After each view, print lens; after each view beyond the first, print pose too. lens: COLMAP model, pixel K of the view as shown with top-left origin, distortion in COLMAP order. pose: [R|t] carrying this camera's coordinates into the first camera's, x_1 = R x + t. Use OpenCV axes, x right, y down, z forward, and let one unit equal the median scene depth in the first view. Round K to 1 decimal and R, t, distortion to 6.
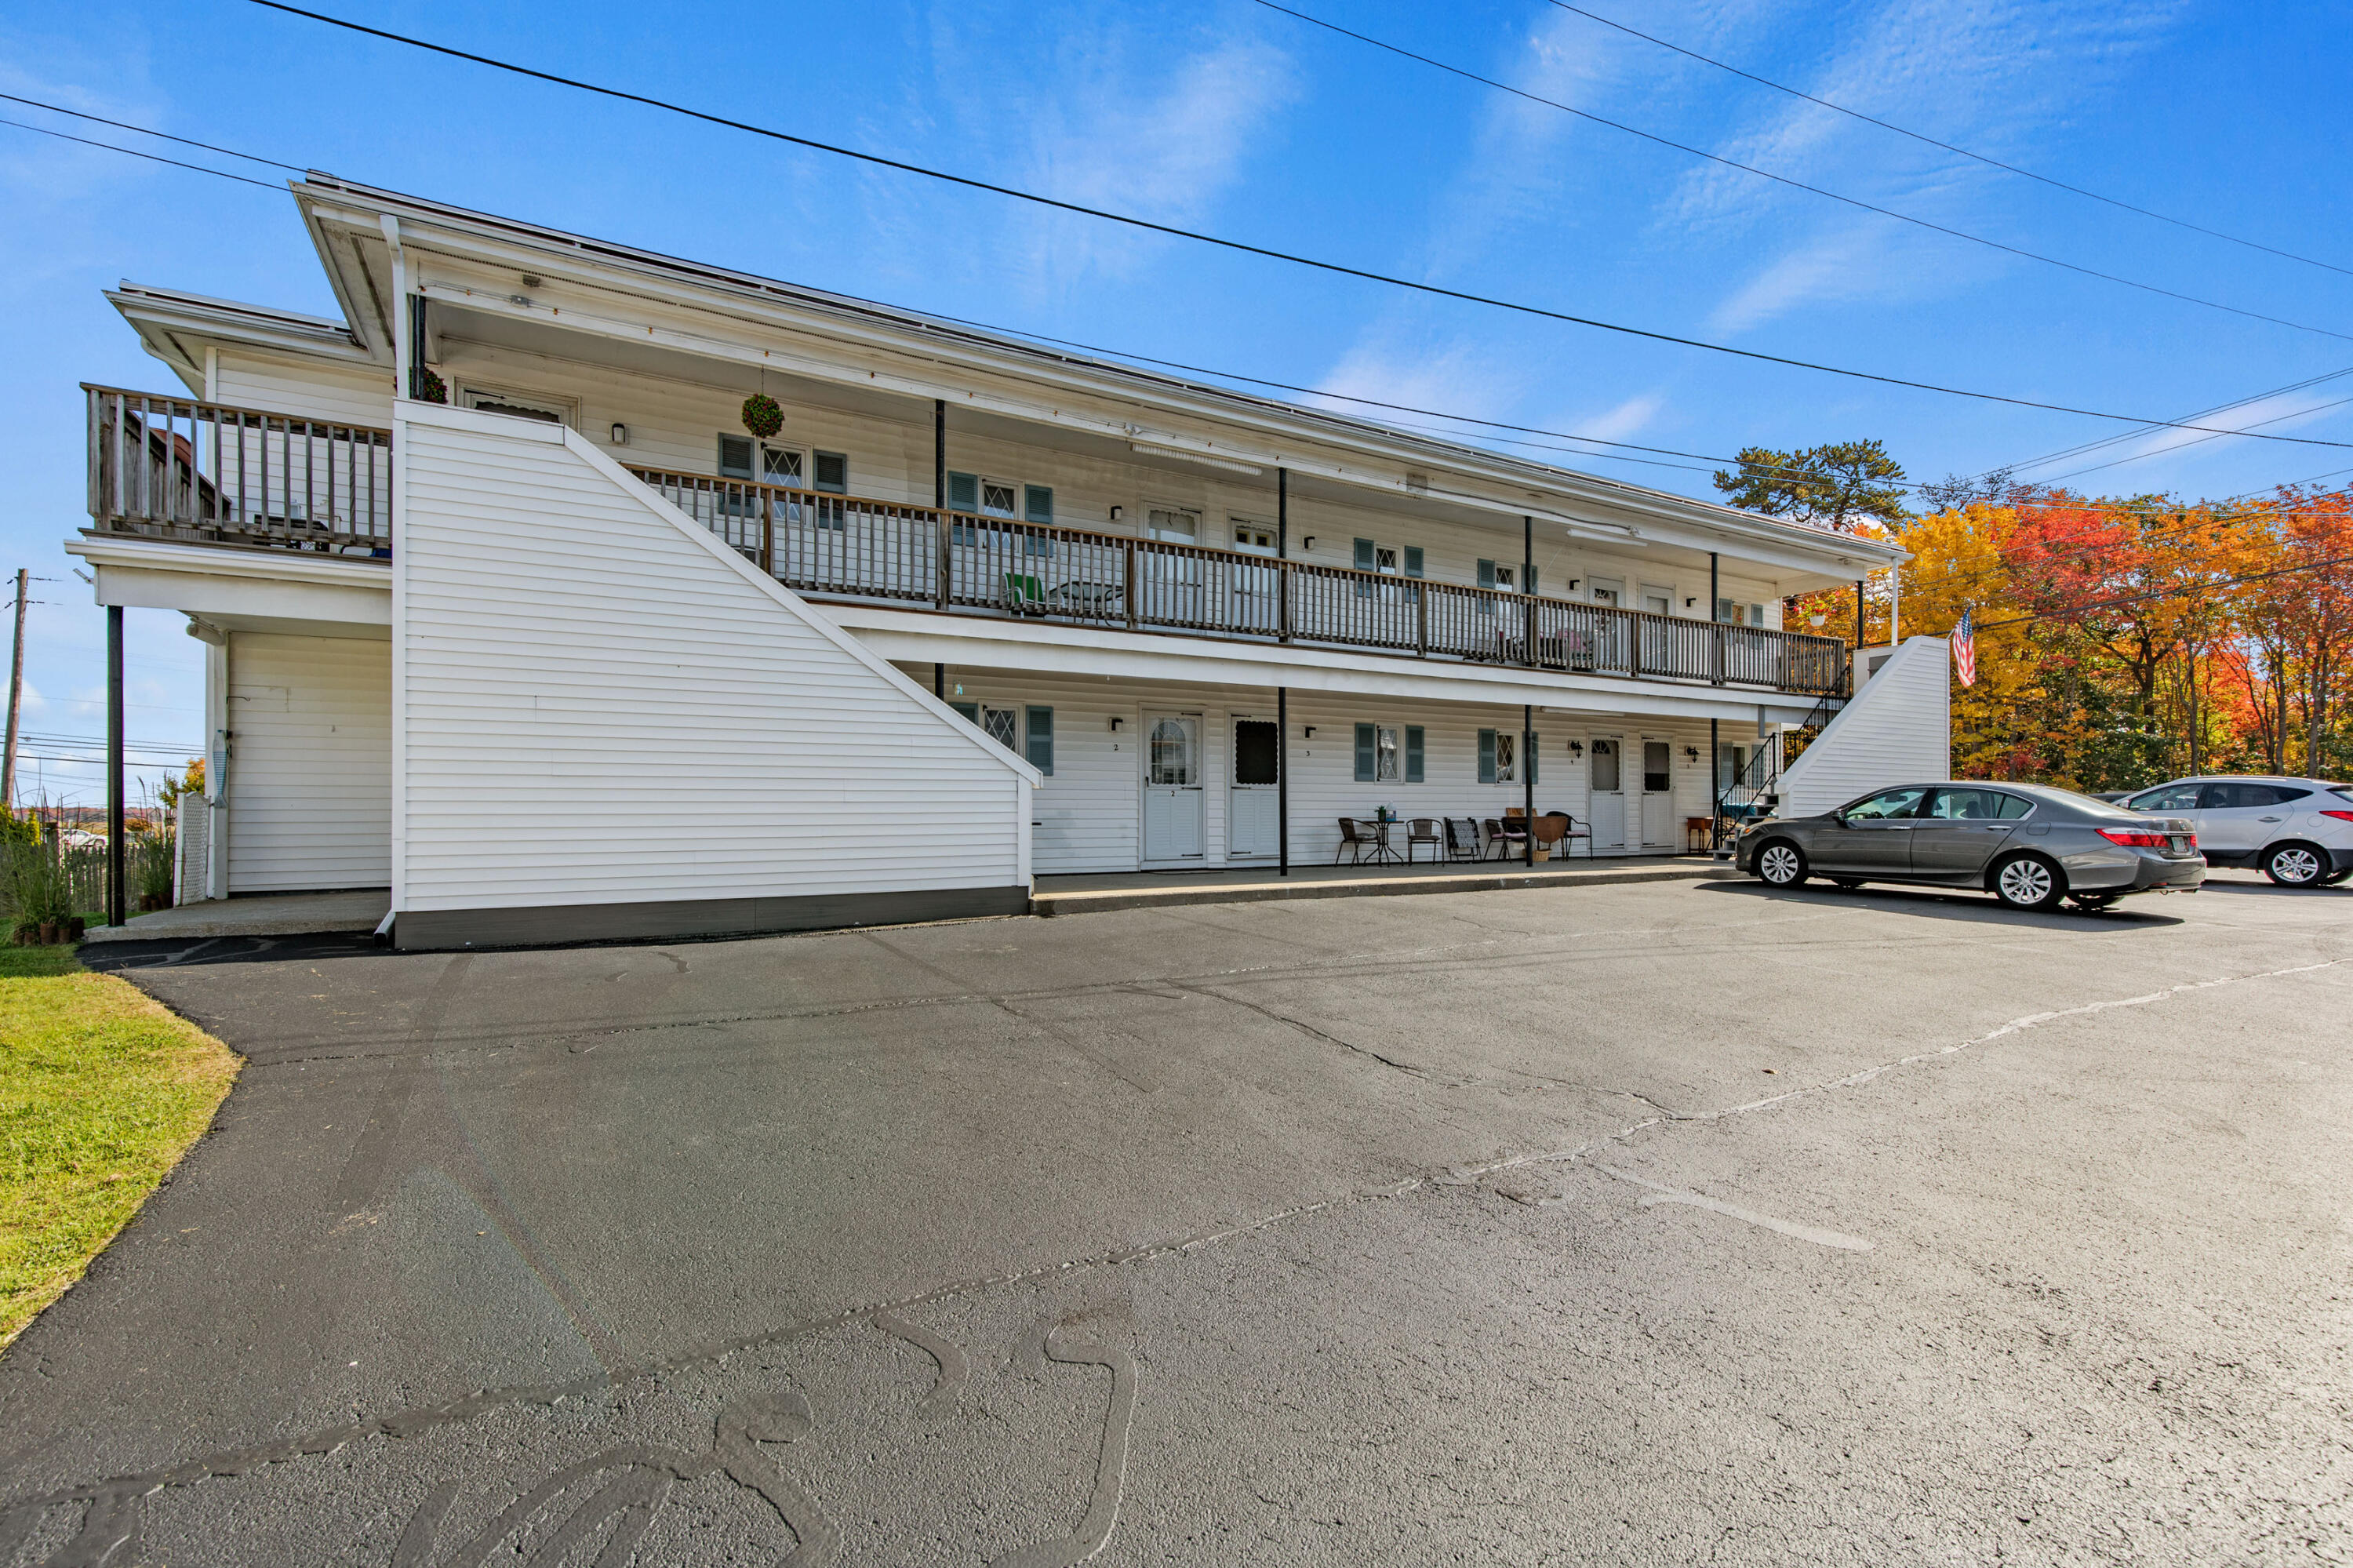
lens RADIAL K [[1075.9, 0, 1193.8], [0, 1075.9, 821.3], [0, 0, 1]] dist [0.002691, -0.000548]
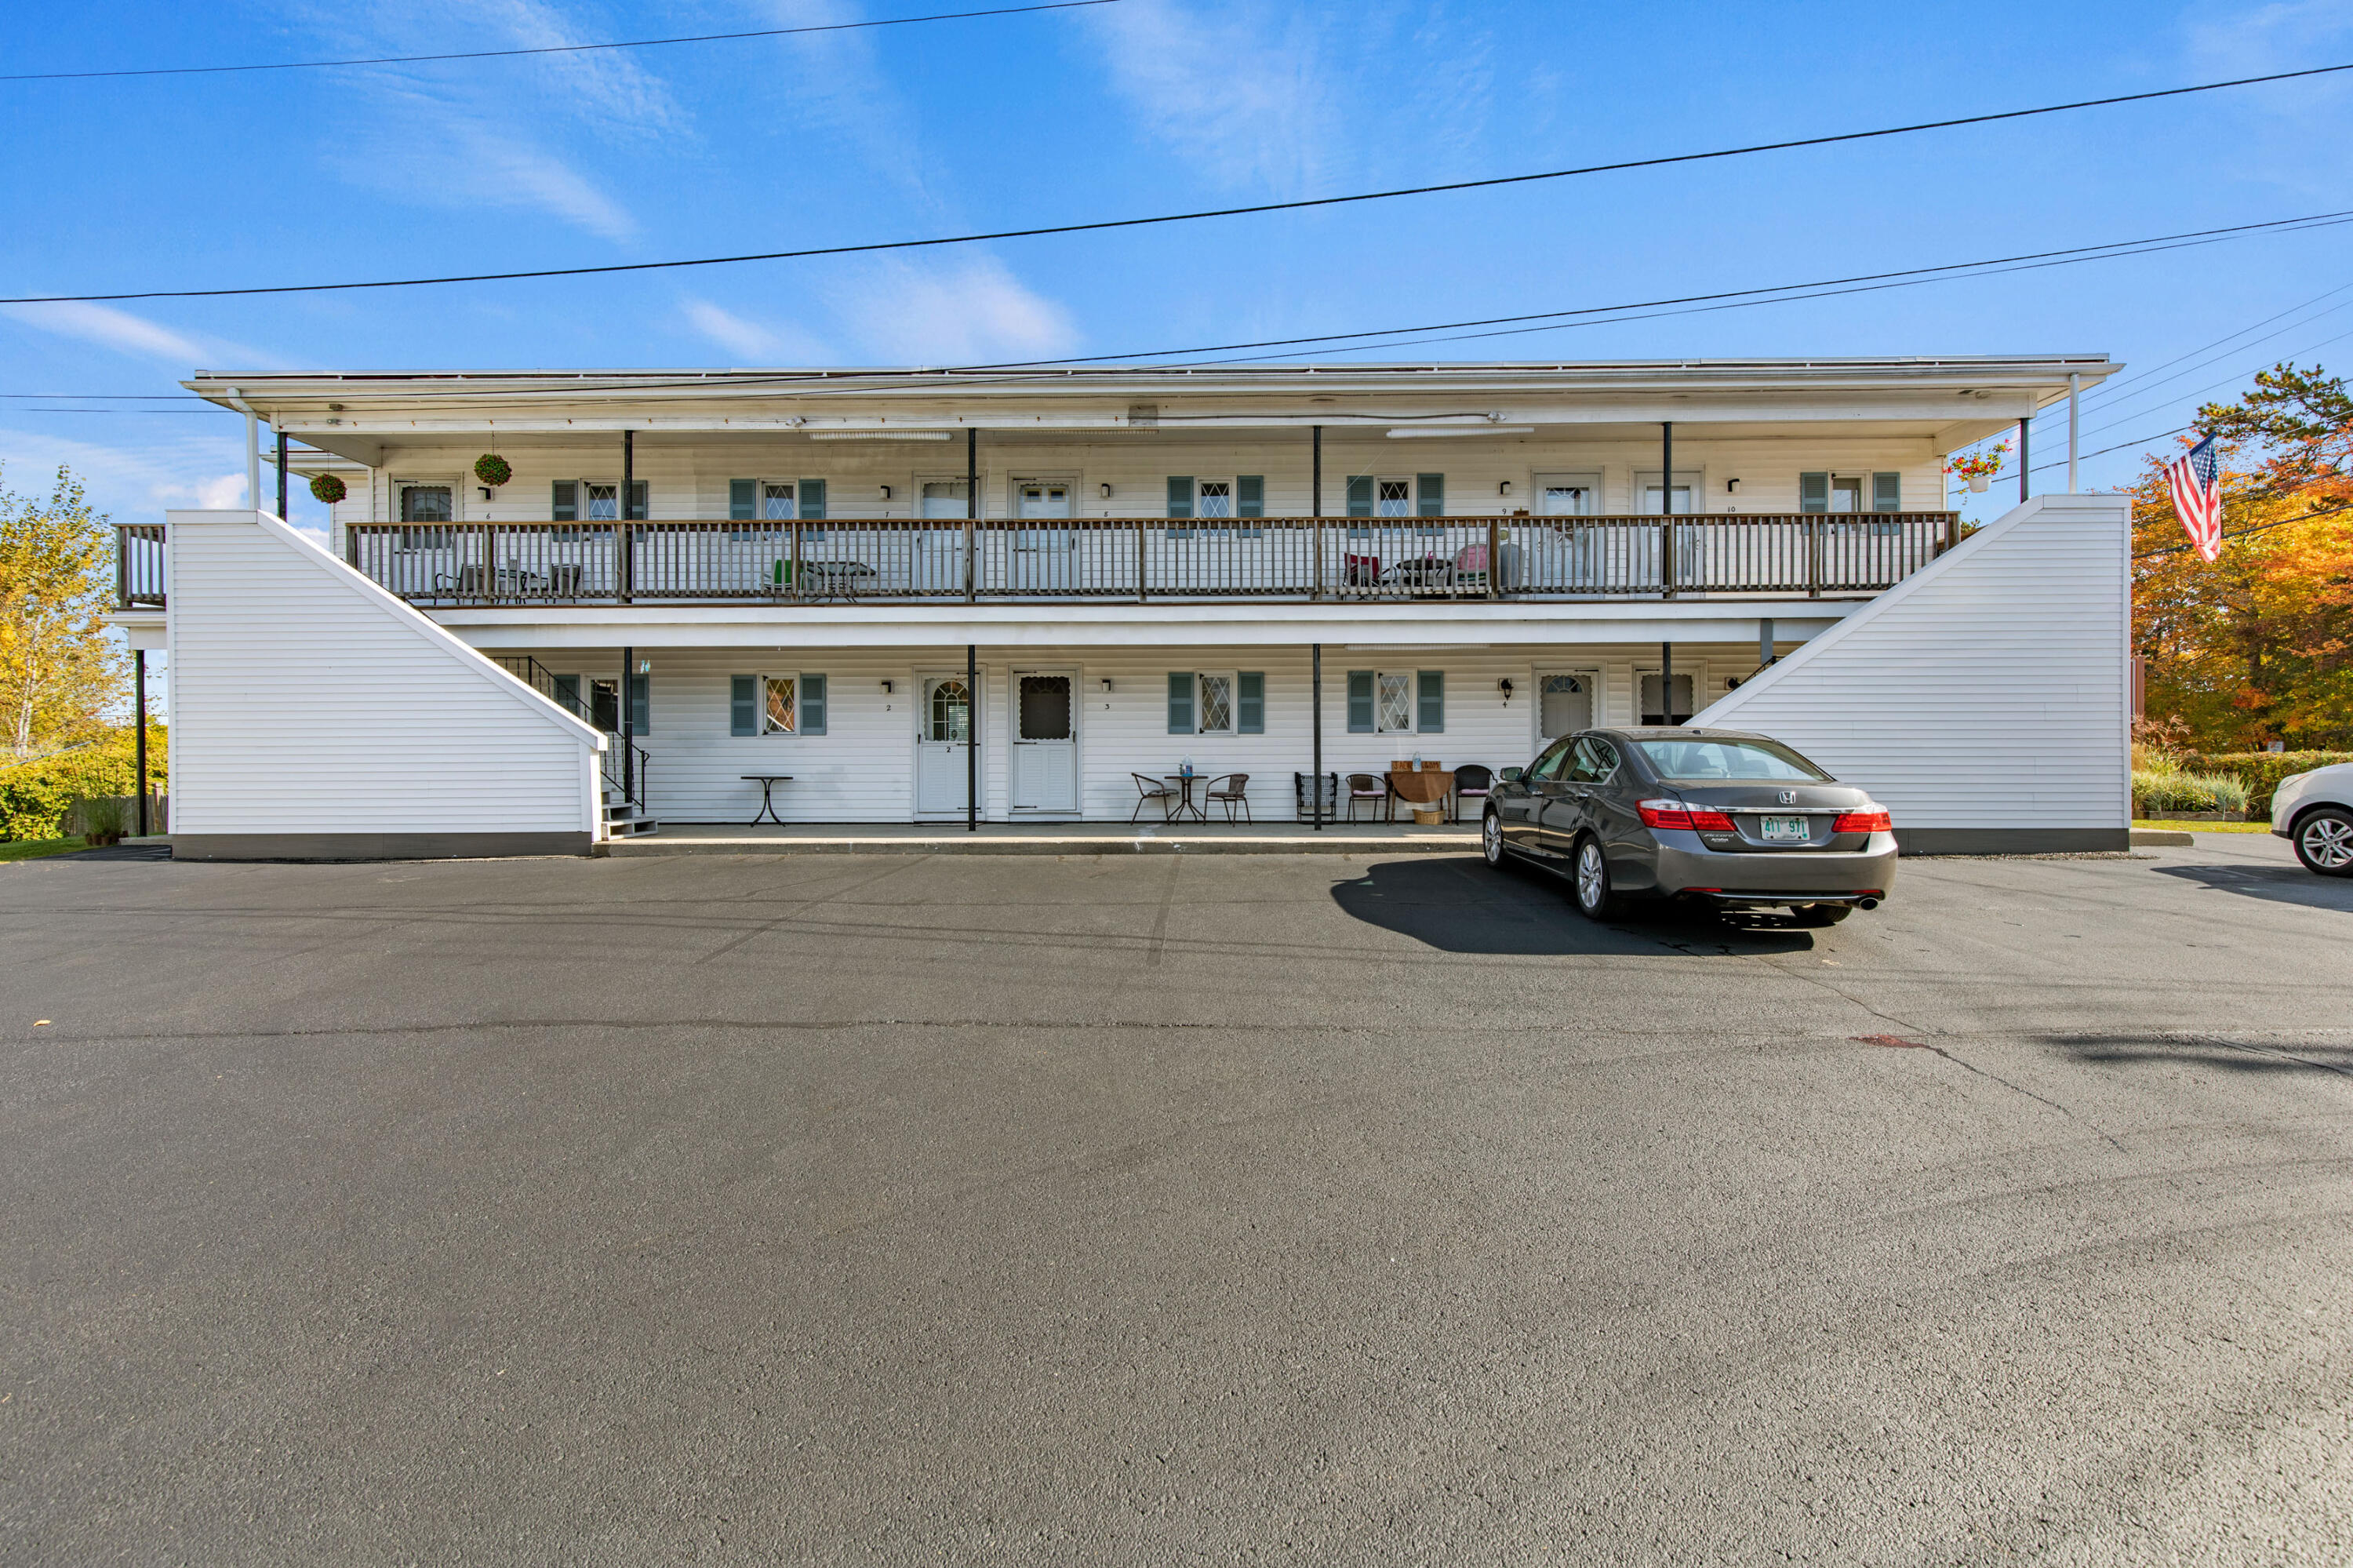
lens RADIAL K [[1075.9, 0, 1191.0], [0, 1075.9, 780.8], [0, 0, 1]] dist [0.002691, -0.000548]
pose [[0.856118, 0.005835, -0.516747, 0.754929], [-0.000824, 0.999950, 0.009926, -0.006165], [0.516779, -0.008072, 0.856081, 0.227431]]
